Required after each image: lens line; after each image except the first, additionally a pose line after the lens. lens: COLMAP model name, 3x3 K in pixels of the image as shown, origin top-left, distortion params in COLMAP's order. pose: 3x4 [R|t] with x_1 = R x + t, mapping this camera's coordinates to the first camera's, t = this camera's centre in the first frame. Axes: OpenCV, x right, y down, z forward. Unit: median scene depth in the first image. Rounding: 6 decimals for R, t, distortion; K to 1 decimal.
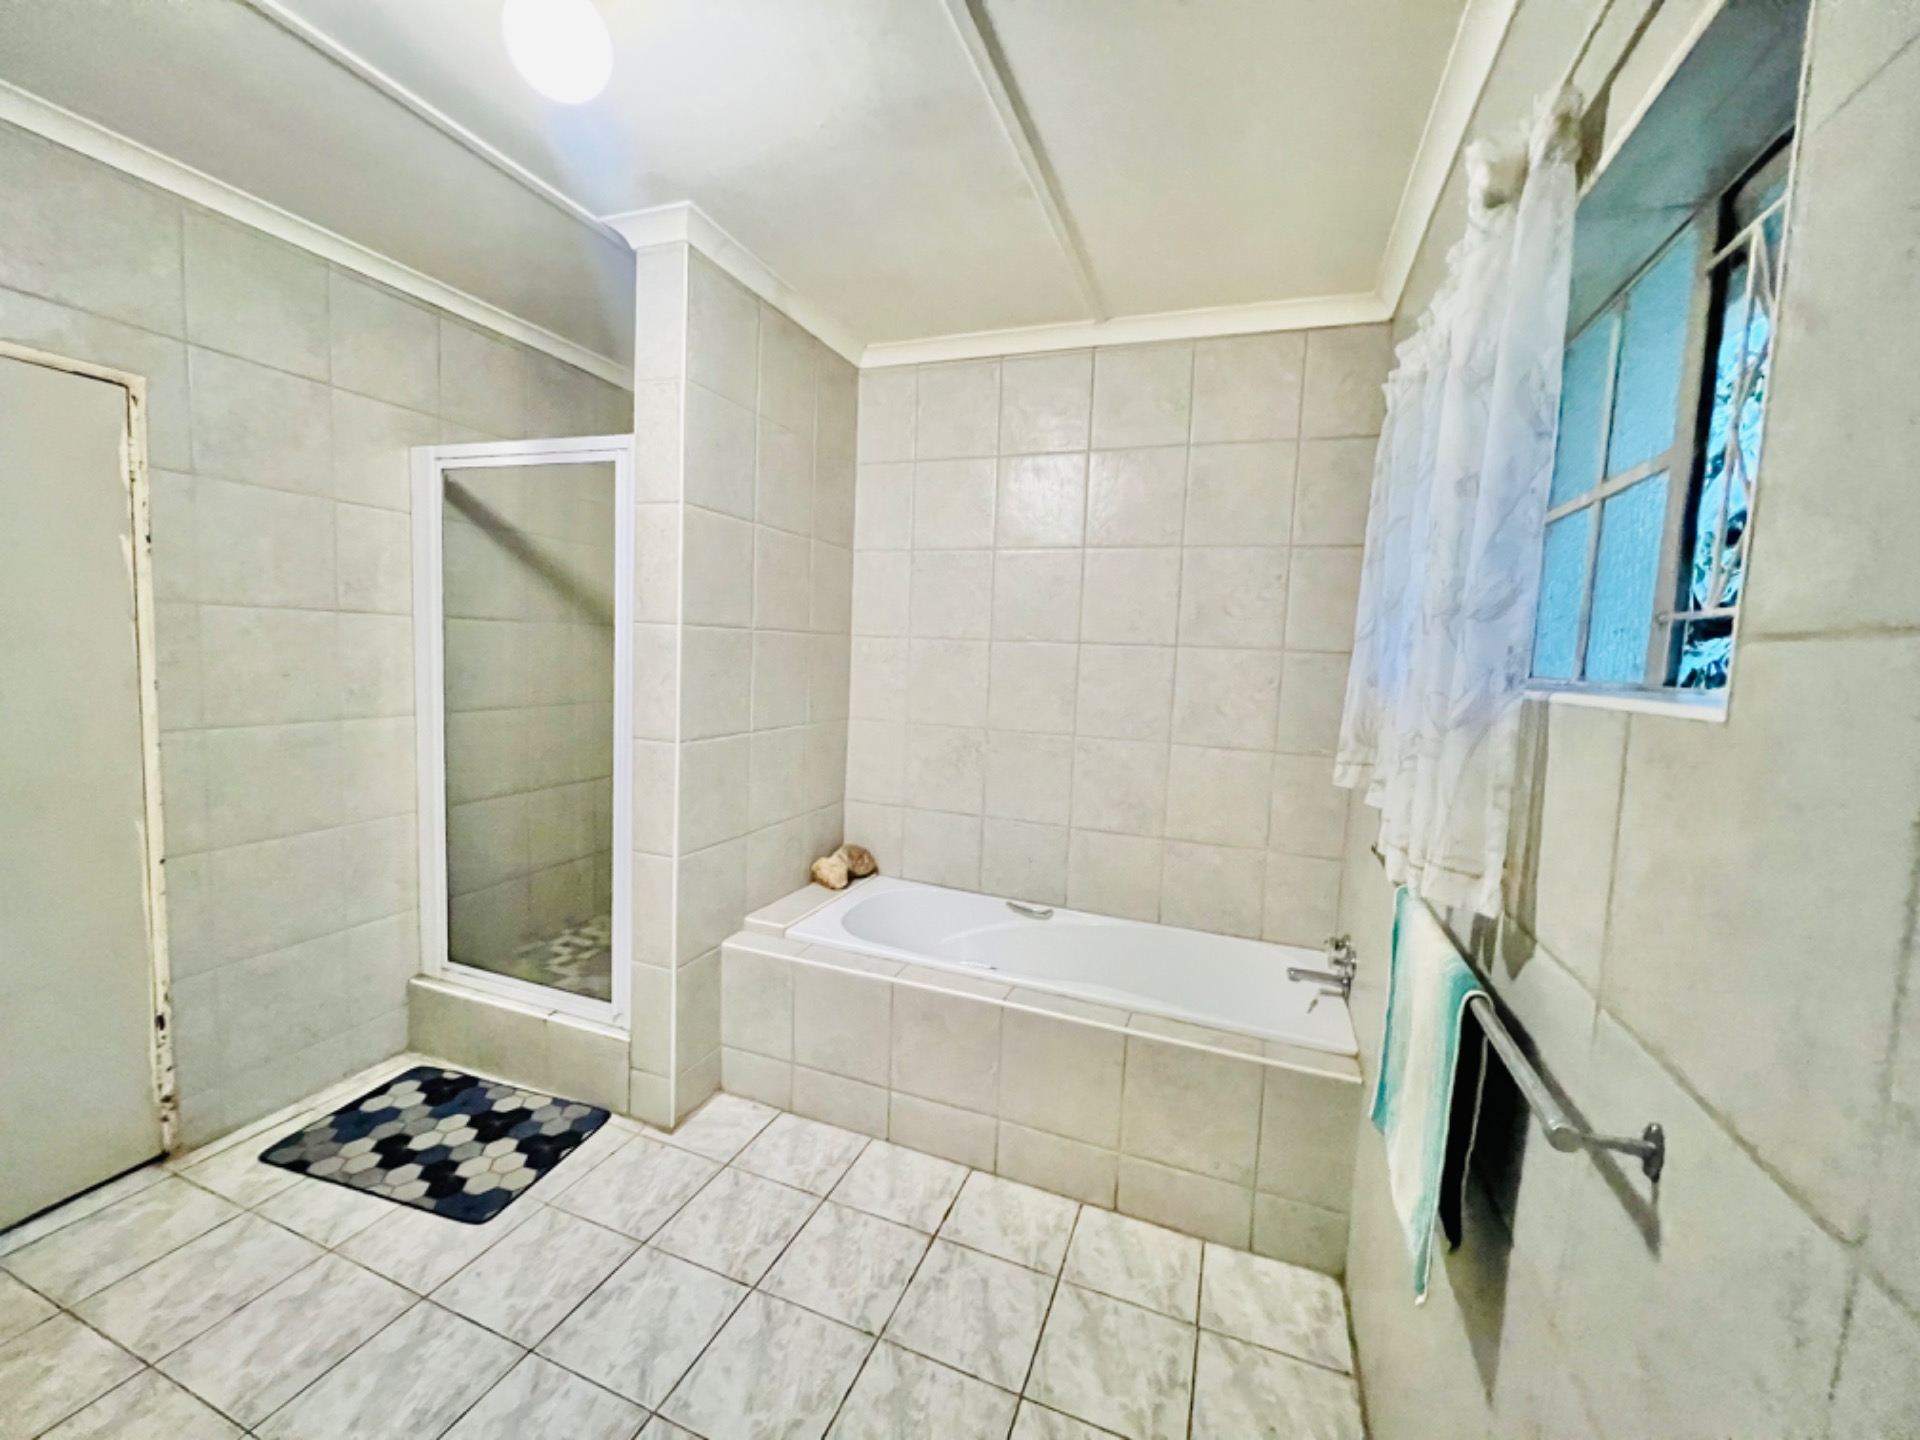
lens RADIAL K [[779.4, 0, 956.1], [0, 779.4, 721.8], [0, 0, 1]] dist [-0.004705, 0.000247]
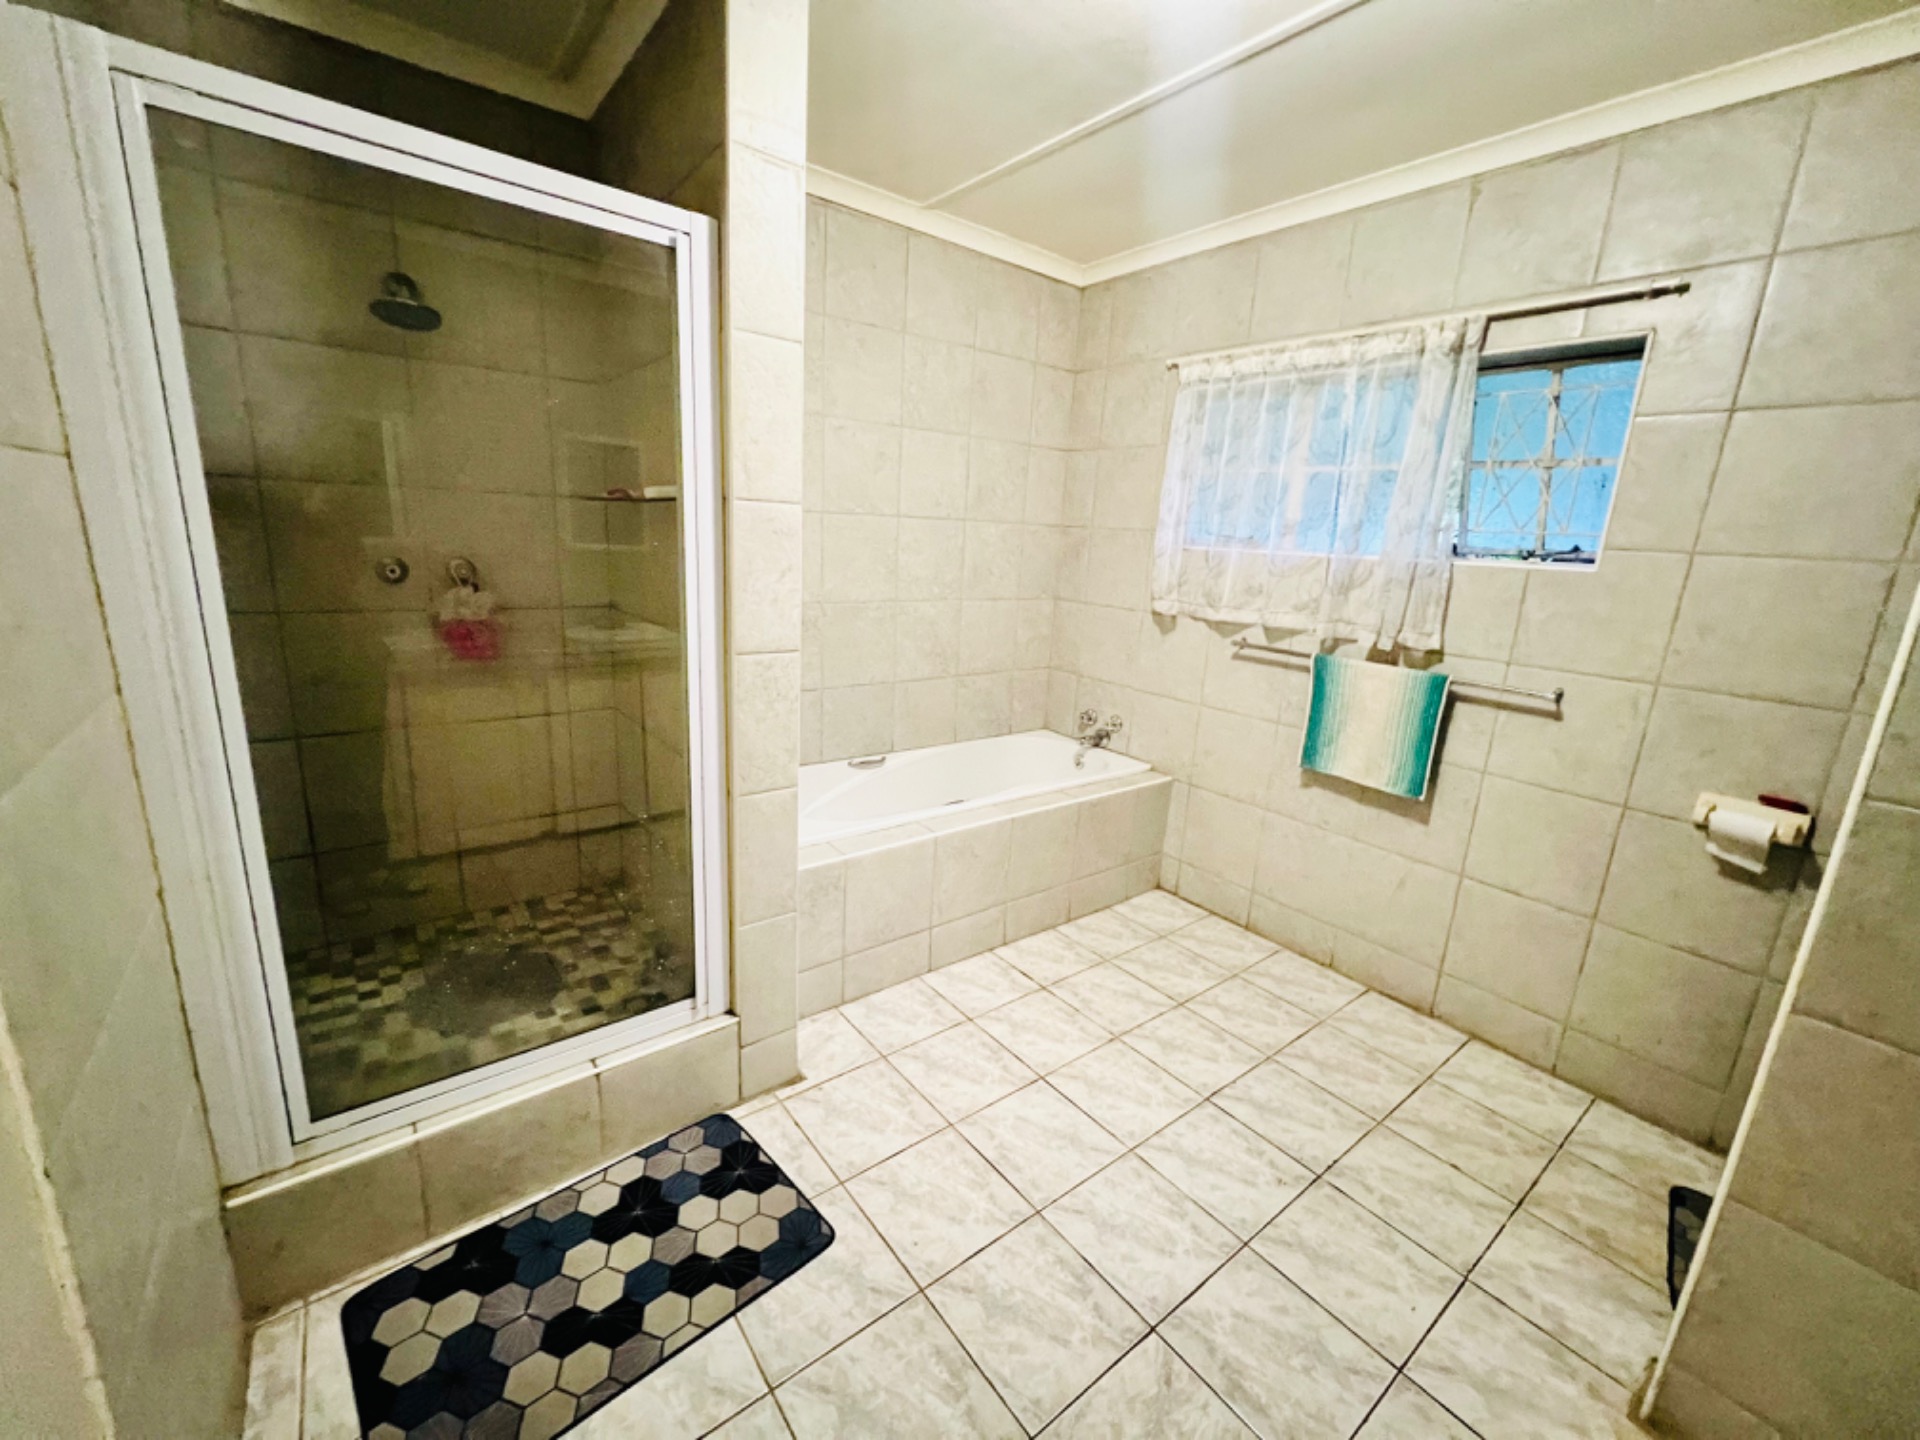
lens RADIAL K [[779.4, 0, 966.3], [0, 779.4, 721.2], [0, 0, 1]] dist [-0.004705, 0.000247]
pose [[0.509563, -0.222243, 0.831236, -0.927532], [0.054594, 0.972471, 0.226537, -0.075339], [-0.858699, -0.070054, 0.507669, 0.398270]]
